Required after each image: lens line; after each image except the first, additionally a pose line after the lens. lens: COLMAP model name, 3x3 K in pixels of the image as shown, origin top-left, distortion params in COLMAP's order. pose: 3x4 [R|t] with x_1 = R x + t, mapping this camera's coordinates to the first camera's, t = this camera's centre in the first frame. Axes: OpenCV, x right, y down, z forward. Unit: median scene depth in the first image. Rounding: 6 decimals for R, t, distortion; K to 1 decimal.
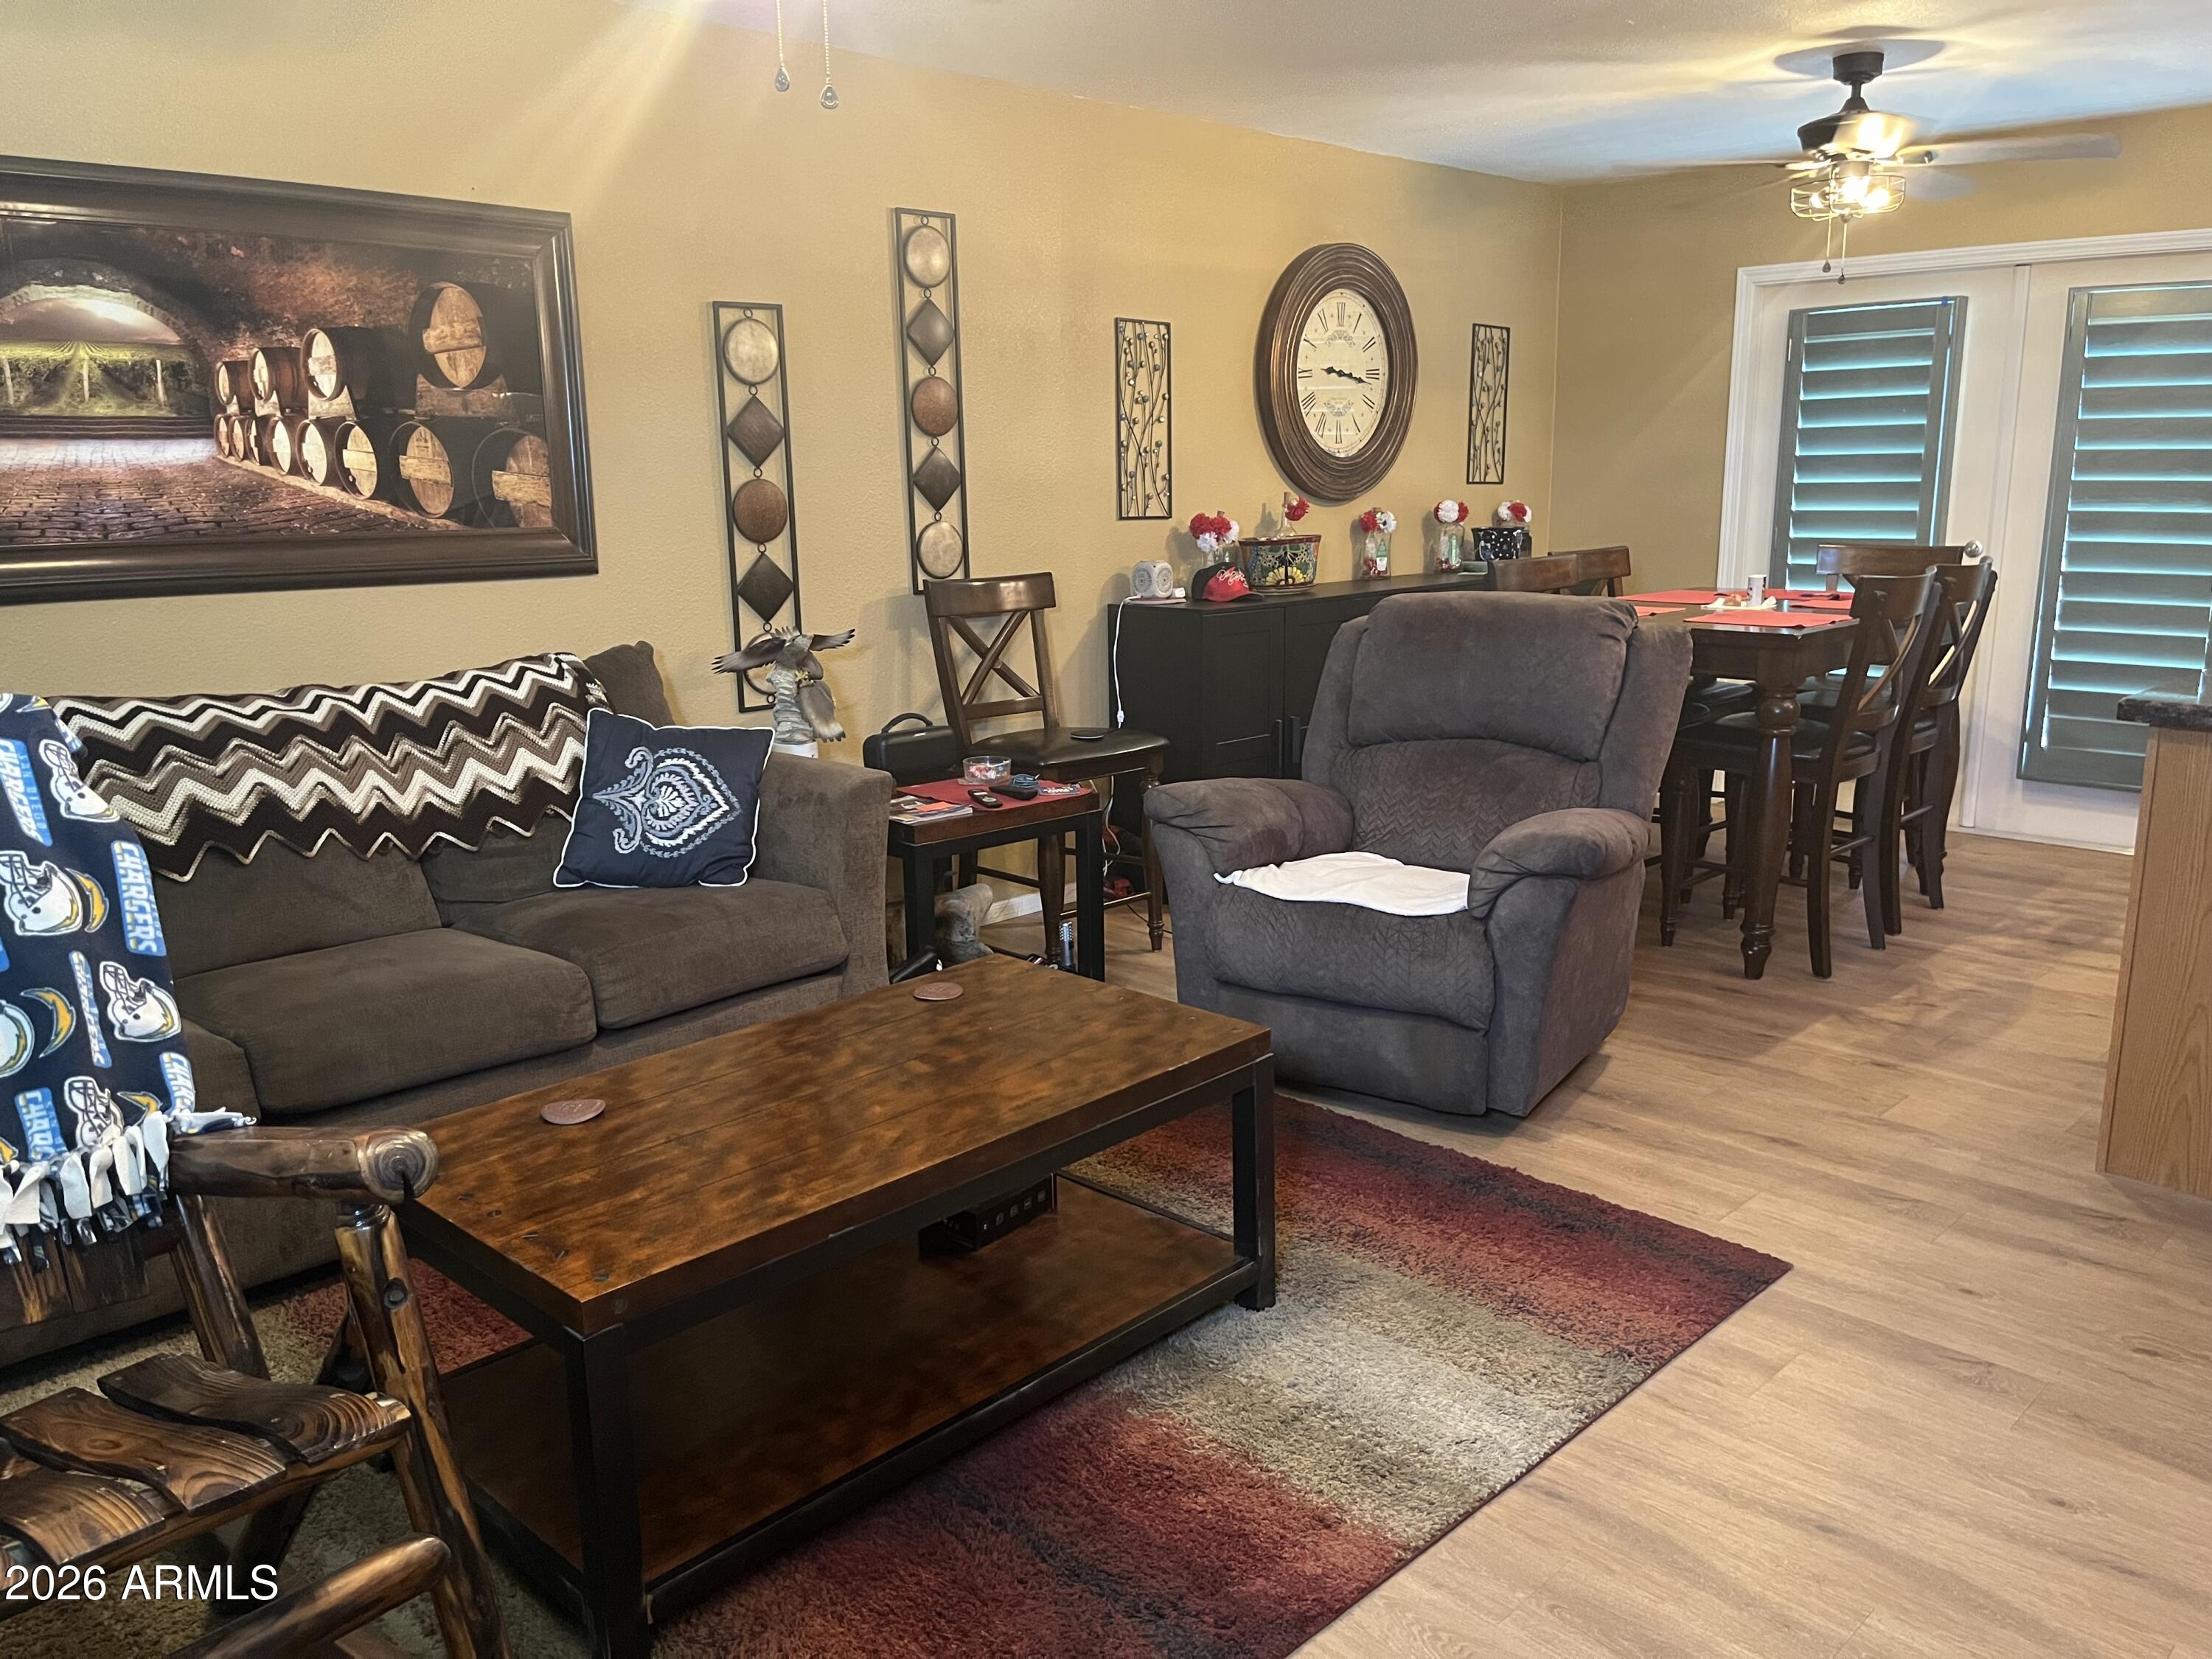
lens RADIAL K [[1685.7, 0, 1103.9], [0, 1685.7, 830.2], [0, 0, 1]] dist [0.016707, -0.007617]
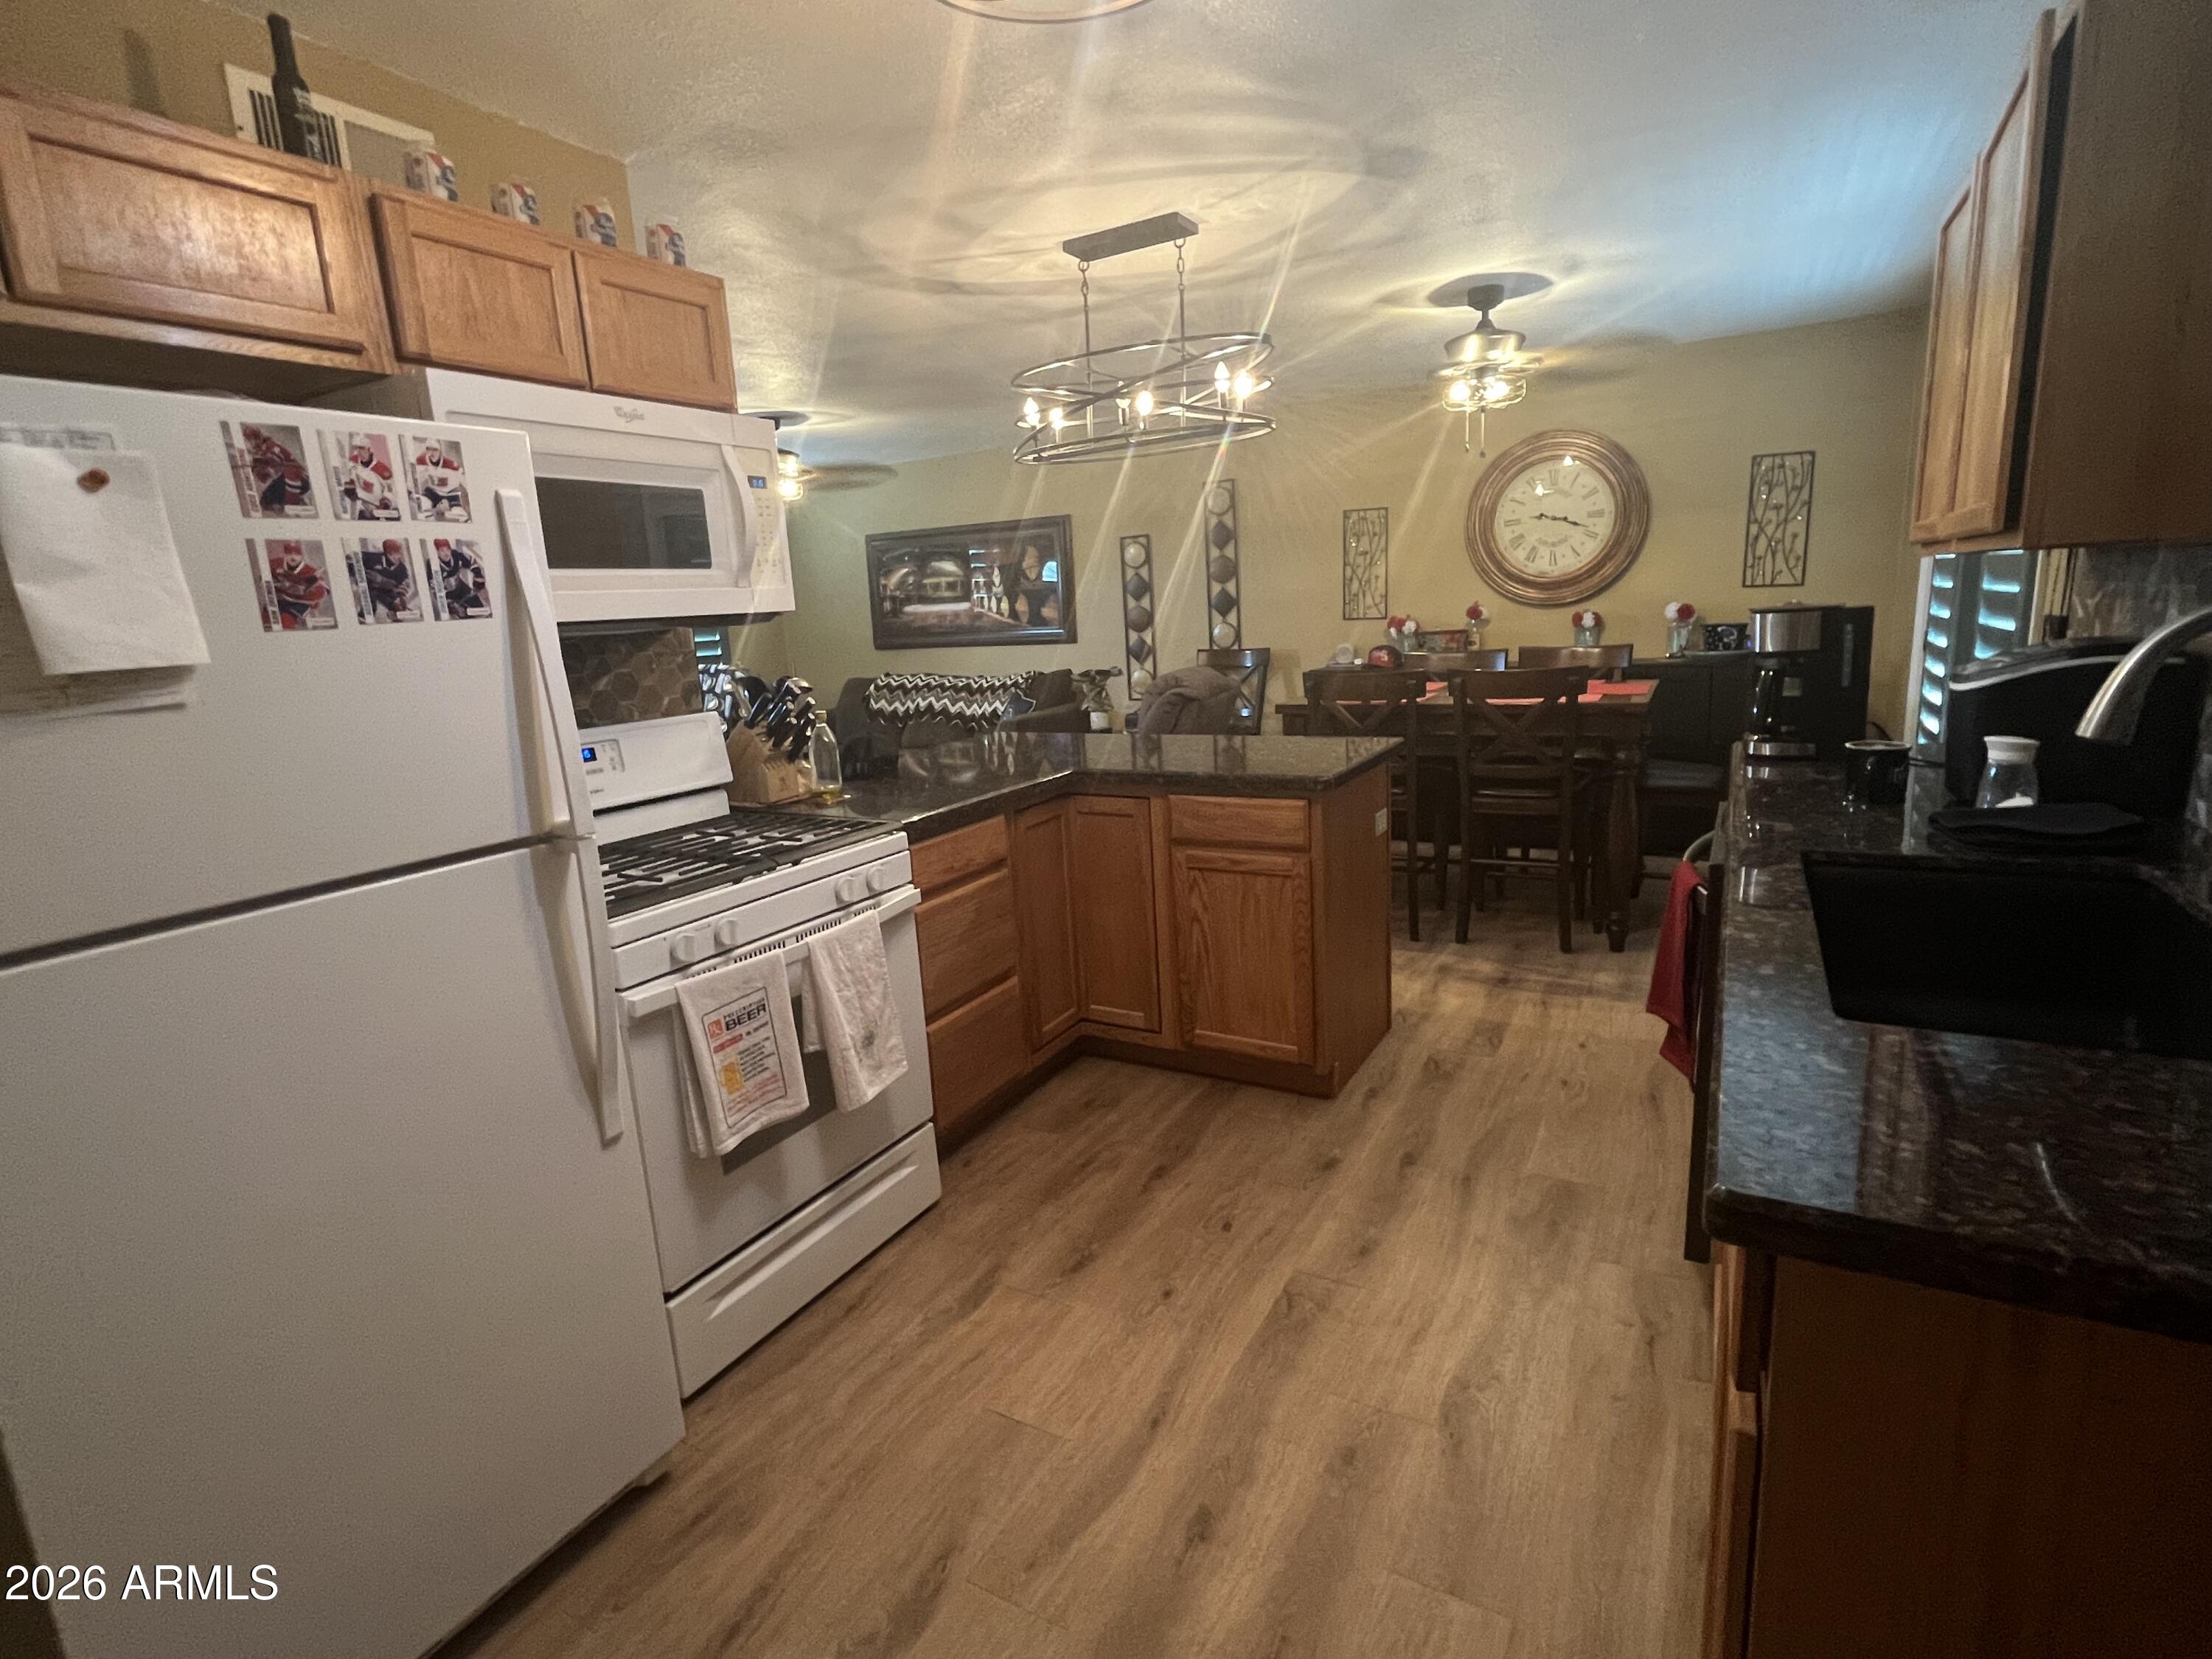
lens RADIAL K [[1084.7, 0, 1107.4], [0, 1084.7, 828.8], [0, 0, 1]] dist [-0.003858, 0.000094]
pose [[0.262305, 0.198912, -0.944262, 1.301552], [-0.148128, 0.975227, 0.164286, -0.139444], [0.953548, 0.096779, 0.285271, 0.517363]]
